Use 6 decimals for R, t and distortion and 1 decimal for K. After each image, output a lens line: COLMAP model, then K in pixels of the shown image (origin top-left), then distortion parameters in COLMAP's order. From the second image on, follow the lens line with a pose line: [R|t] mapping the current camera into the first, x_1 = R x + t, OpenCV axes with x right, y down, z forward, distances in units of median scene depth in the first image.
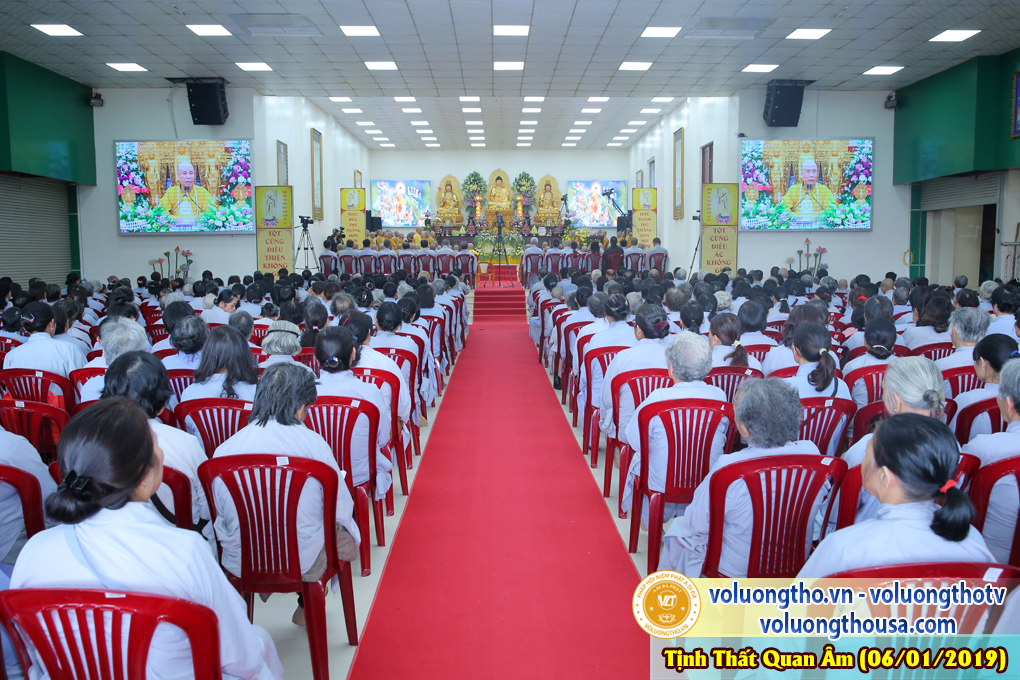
lens RADIAL K [[790.0, 0, 515.4], [0, 790.0, 341.6], [0, 0, 1]] dist [-0.056127, 0.015655]
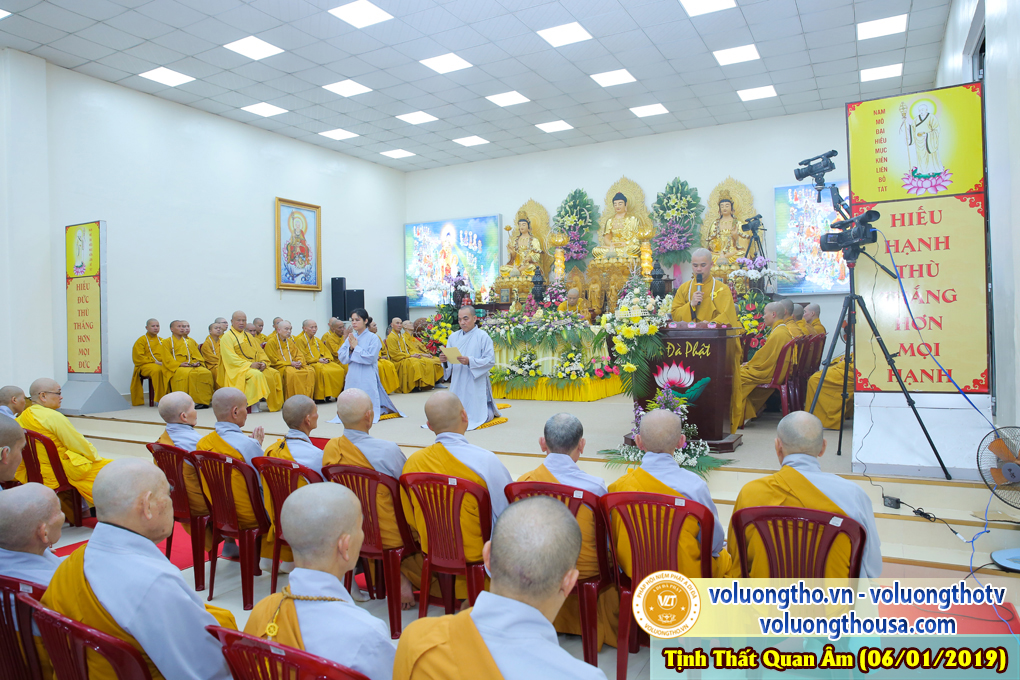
lens RADIAL K [[704.4, 0, 516.9], [0, 704.4, 341.3], [0, 0, 1]] dist [-0.099144, 0.065833]
pose [[0.877534, -0.007461, -0.479457, 0.232084], [-0.034748, 0.996261, -0.079101, -0.167245], [0.478254, 0.086074, 0.873993, 1.176637]]
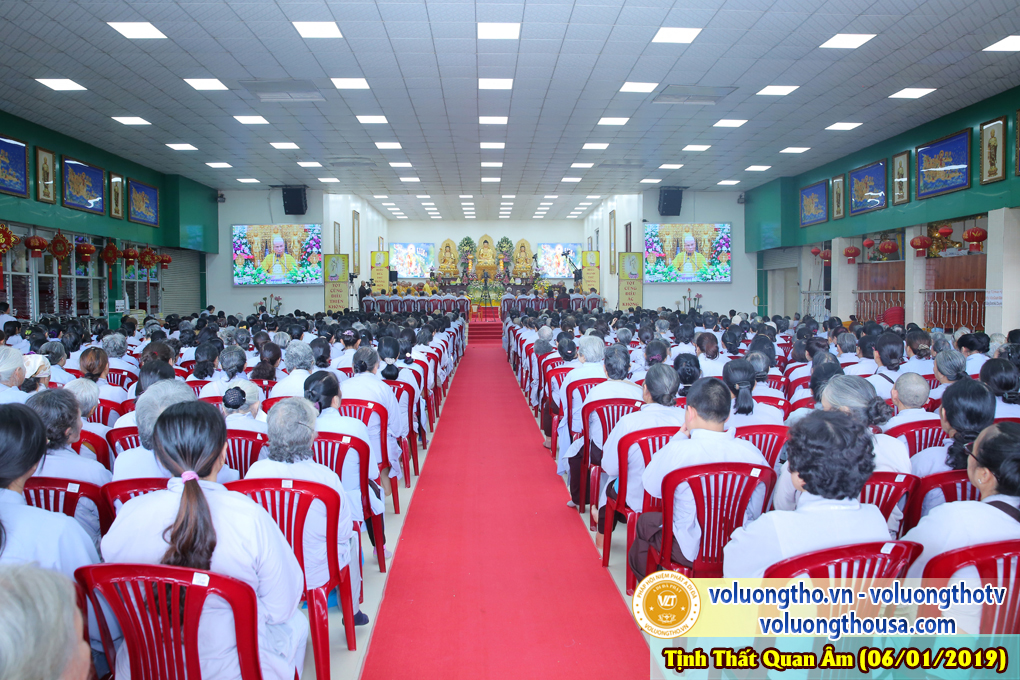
lens RADIAL K [[704.4, 0, 501.6], [0, 704.4, 343.5], [0, 0, 1]] dist [-0.099144, 0.065833]
pose [[0.999999, -0.001134, 0.000502, 0.009668], [0.001156, 0.998941, -0.046002, 0.034889], [-0.000450, 0.046002, 0.998941, -0.326899]]
